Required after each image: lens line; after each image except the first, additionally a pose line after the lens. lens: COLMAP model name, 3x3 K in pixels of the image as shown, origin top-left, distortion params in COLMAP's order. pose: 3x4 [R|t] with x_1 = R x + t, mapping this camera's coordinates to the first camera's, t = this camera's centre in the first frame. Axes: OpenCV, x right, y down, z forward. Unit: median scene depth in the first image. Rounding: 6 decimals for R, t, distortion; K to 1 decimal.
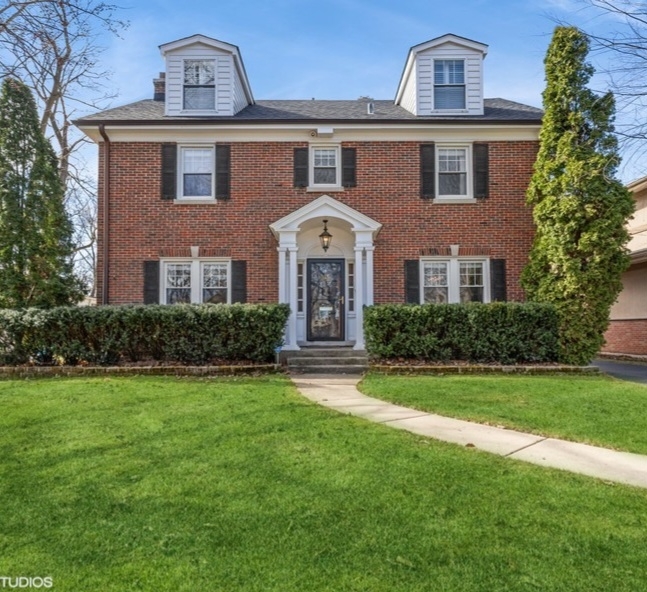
lens RADIAL K [[414.8, 0, 334.9], [0, 414.8, 312.8], [0, 0, 1]] dist [0.021356, -0.002068]
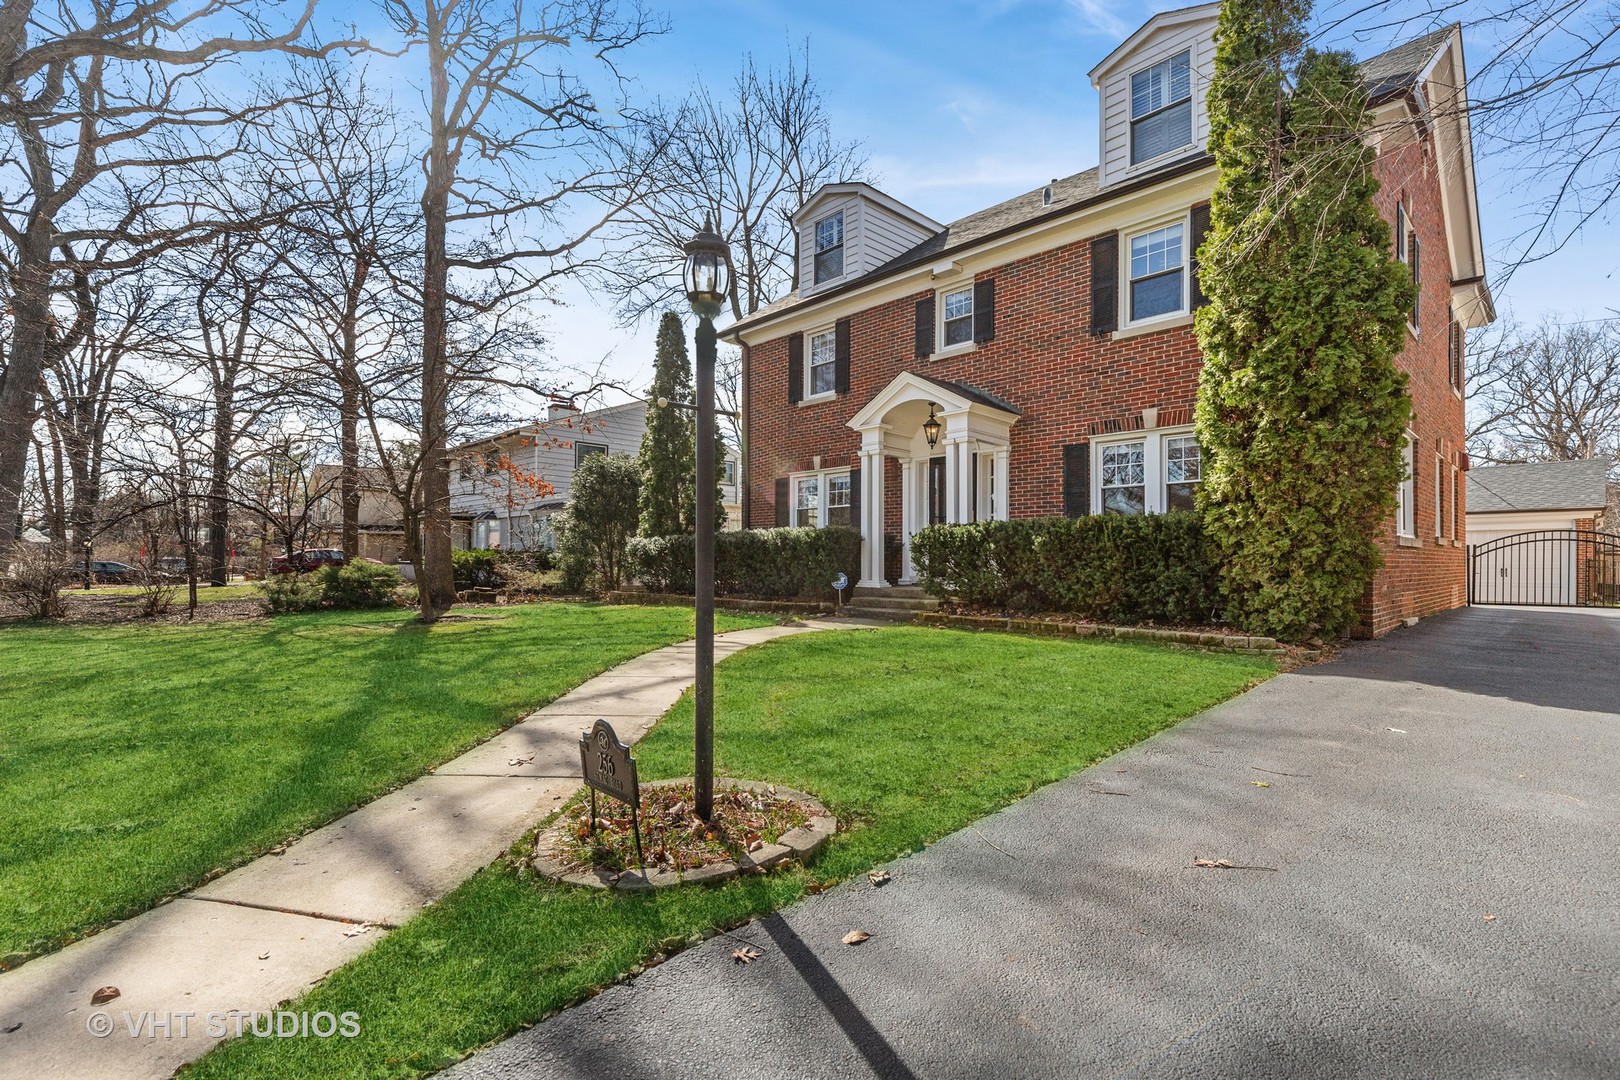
lens RADIAL K [[742.0, 0, 810.4], [0, 742.0, 549.0], [0, 0, 1]] dist [0.006939, 0.000362]
pose [[0.684602, -0.000659, -0.728917, 0.697407], [0.018056, 0.999708, 0.016055, -0.002337], [0.728693, -0.024152, 0.684414, -0.000405]]
